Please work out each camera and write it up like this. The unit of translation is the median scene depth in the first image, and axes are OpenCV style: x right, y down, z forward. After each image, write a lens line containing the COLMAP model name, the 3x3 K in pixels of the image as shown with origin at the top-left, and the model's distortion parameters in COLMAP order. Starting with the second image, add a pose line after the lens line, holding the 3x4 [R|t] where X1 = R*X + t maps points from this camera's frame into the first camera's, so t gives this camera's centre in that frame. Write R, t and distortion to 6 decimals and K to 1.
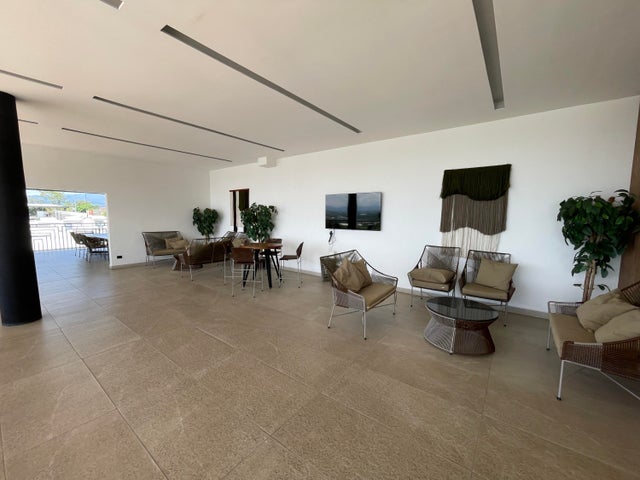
lens RADIAL K [[259.5, 0, 316.8], [0, 259.5, 241.3], [0, 0, 1]] dist [-0.001302, 0.000829]
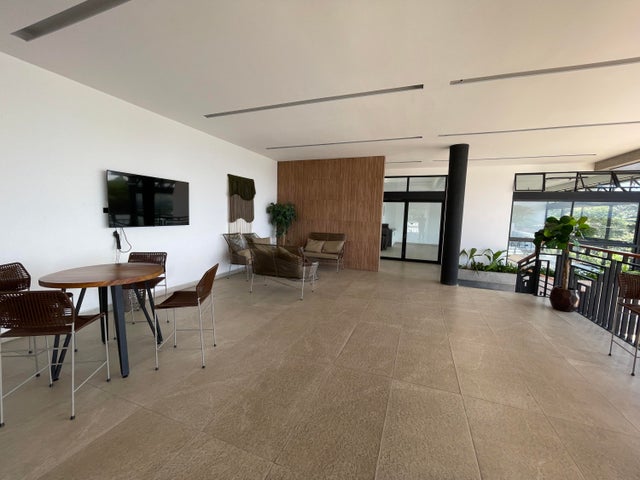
lens RADIAL K [[259.5, 0, 316.8], [0, 259.5, 241.3], [0, 0, 1]] dist [-0.001302, 0.000829]
pose [[-0.276223, -0.113659, 0.954349, -0.986535], [0.062569, 0.988750, 0.135865, -0.102178], [-0.959055, 0.097241, -0.266004, 1.054994]]
